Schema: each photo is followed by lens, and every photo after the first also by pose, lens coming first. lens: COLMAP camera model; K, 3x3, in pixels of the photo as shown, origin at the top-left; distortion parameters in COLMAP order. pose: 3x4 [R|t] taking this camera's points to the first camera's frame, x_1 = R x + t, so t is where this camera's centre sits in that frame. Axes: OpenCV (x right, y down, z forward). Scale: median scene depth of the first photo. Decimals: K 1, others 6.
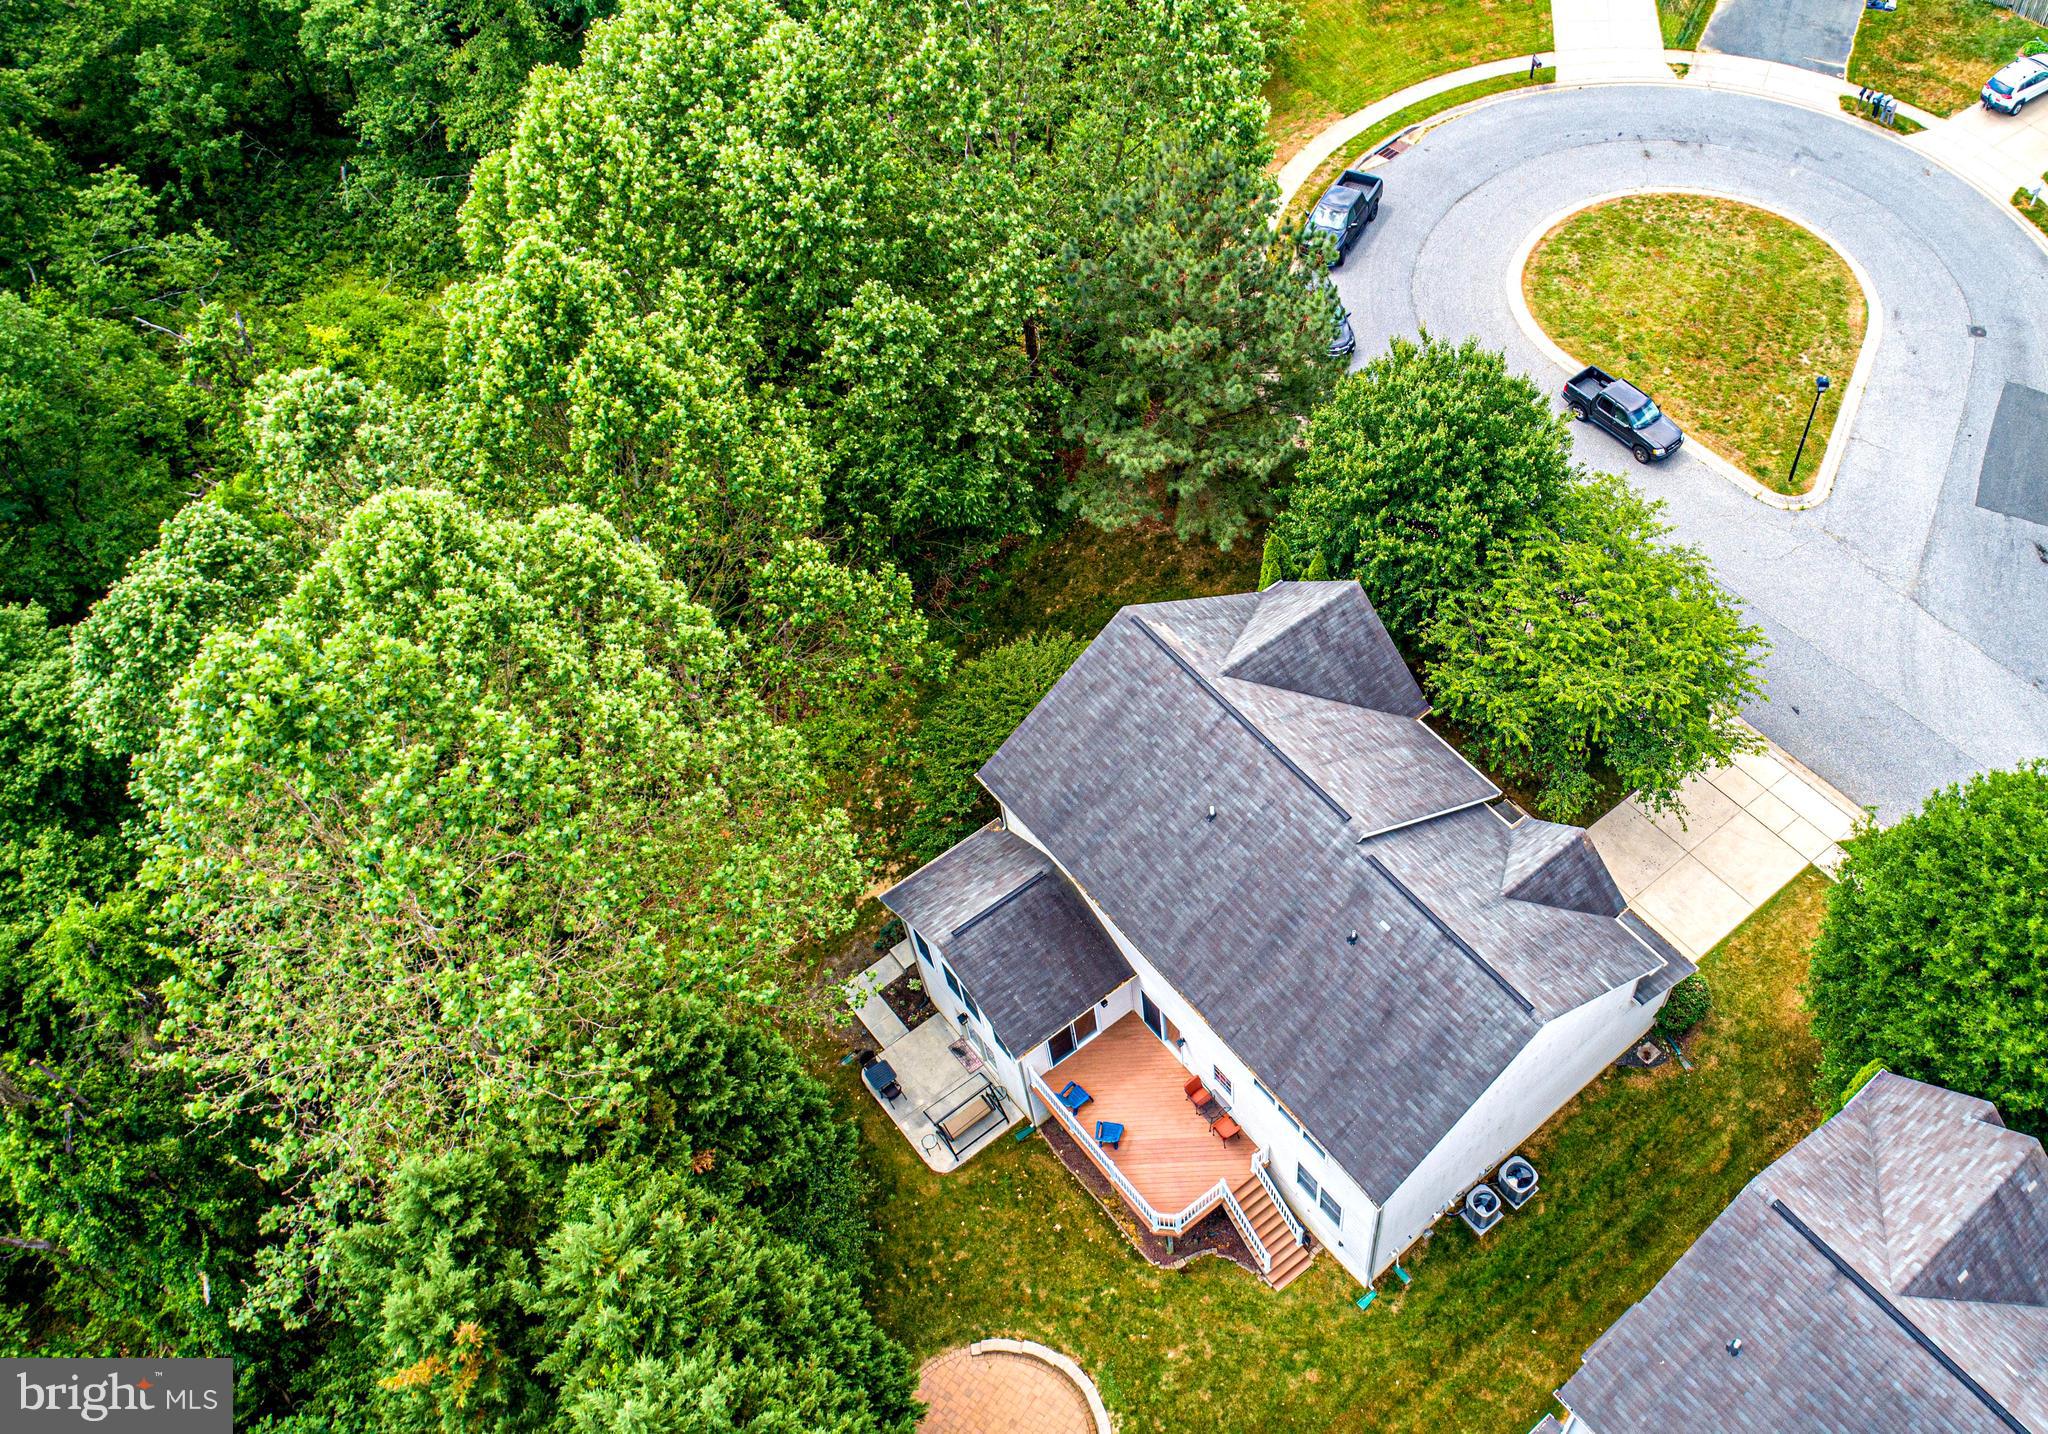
lens RADIAL K [[1723.3, 0, 1284.1], [0, 1723.3, 719.7], [0, 0, 1]] dist [-0.013041, 0.002418]
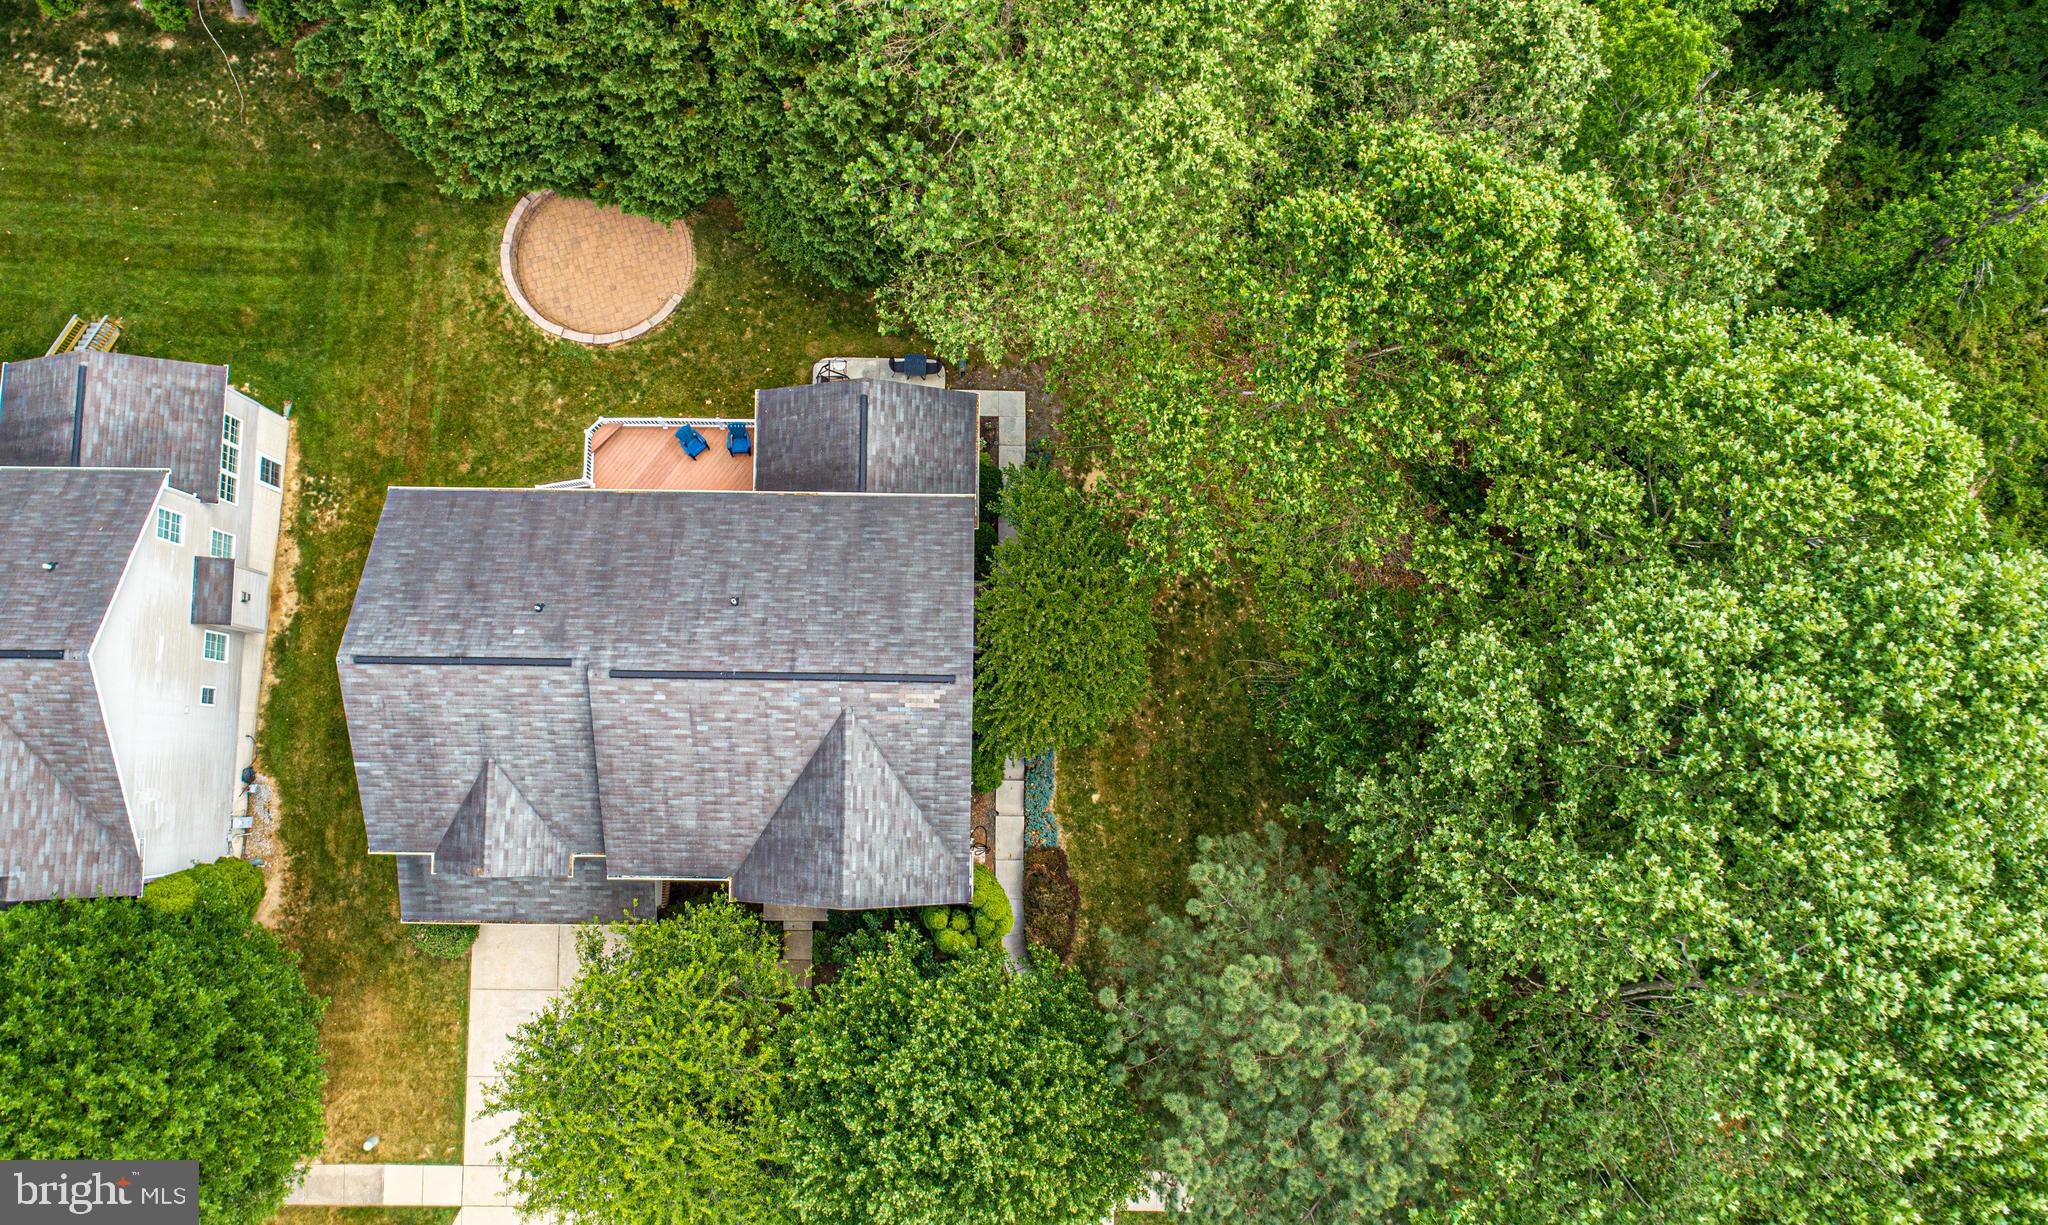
lens RADIAL K [[1505.2, 0, 953.7], [0, 1505.2, 609.9], [0, 0, 1]] dist [-0.004229, -0.000032]
pose [[-0.663877, 0.741464, -0.097459, -0.035507], [-0.592248, -0.441695, 0.673905, -0.593415], [0.456629, 0.505110, 0.732362, 0.389130]]
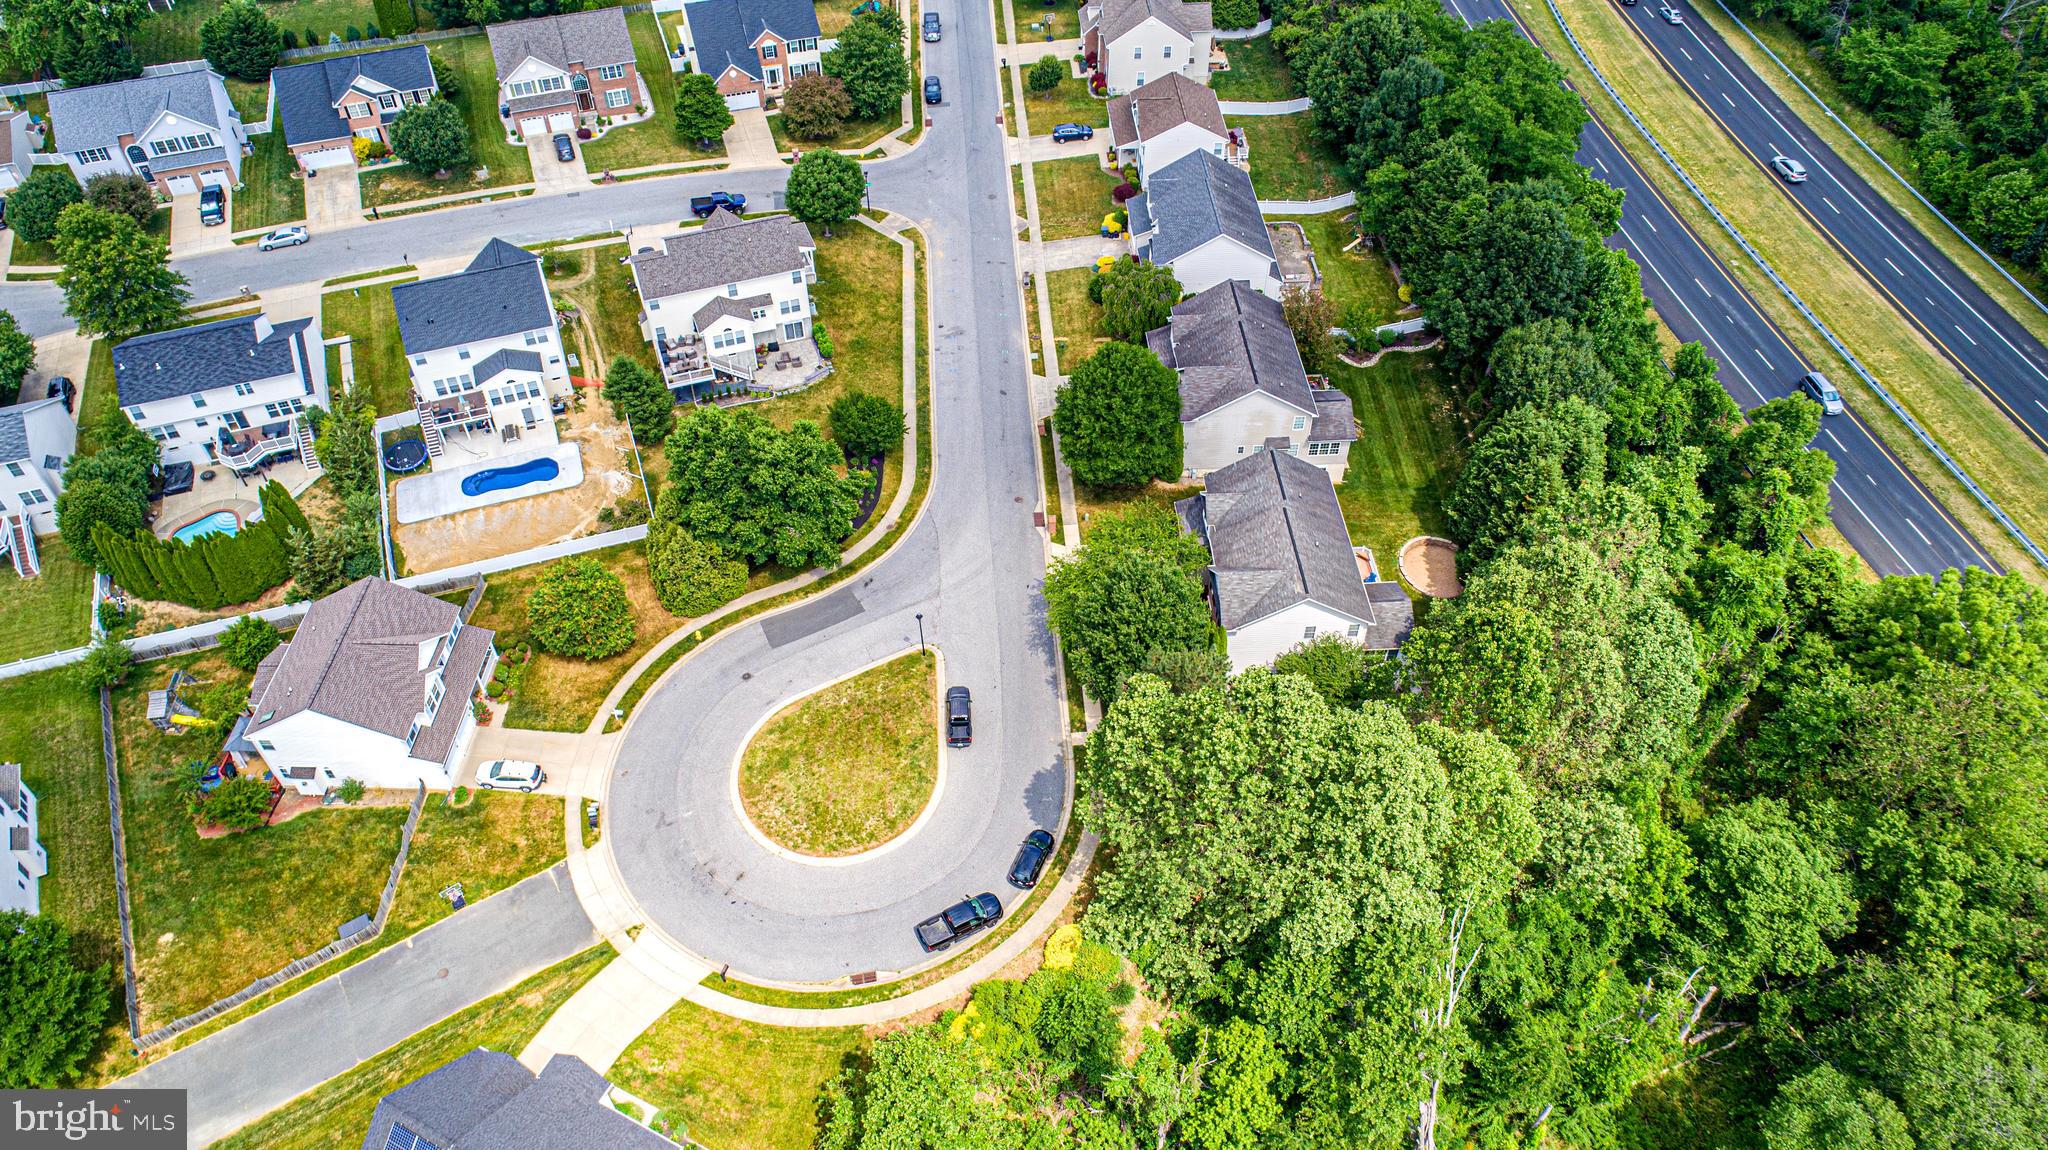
lens RADIAL K [[1376.5, 0, 1024.0], [0, 1376.5, 575.0], [0, 0, 1]] dist [-0.019041, 0.005042]
pose [[-0.793346, -0.450774, 0.409151, -0.579701], [0.471779, -0.030493, 0.881189, -2.071773], [-0.384741, 0.892117, 0.236857, 0.656681]]
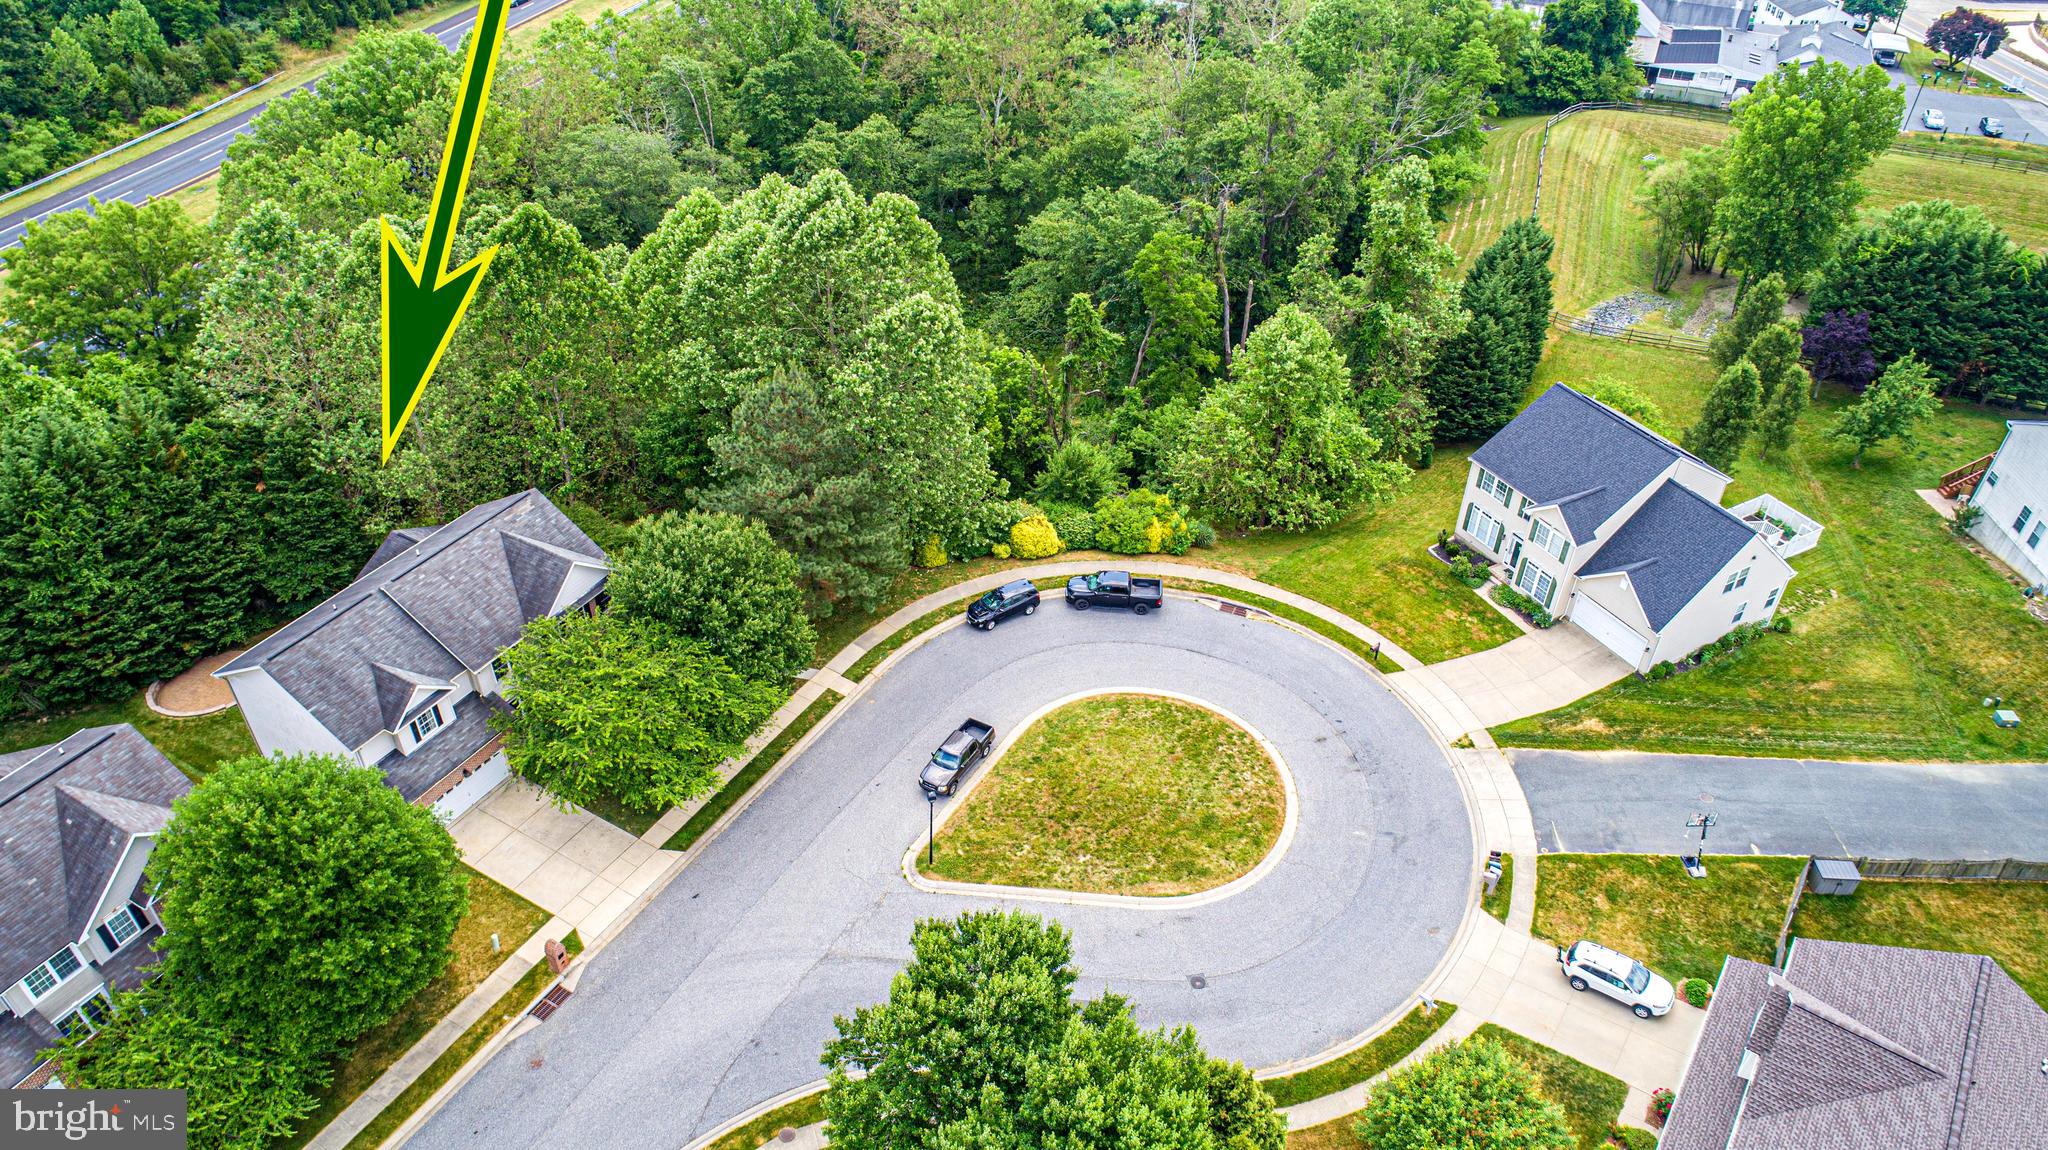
lens RADIAL K [[1376.5, 0, 1024.0], [0, 1376.5, 575.0], [0, 0, 1]] dist [-0.019041, 0.005042]
pose [[0.318783, 0.573138, -0.754911, 1.300509], [-0.749951, 0.639571, 0.168882, -0.675088], [0.579612, 0.512310, 0.633710, 0.400059]]
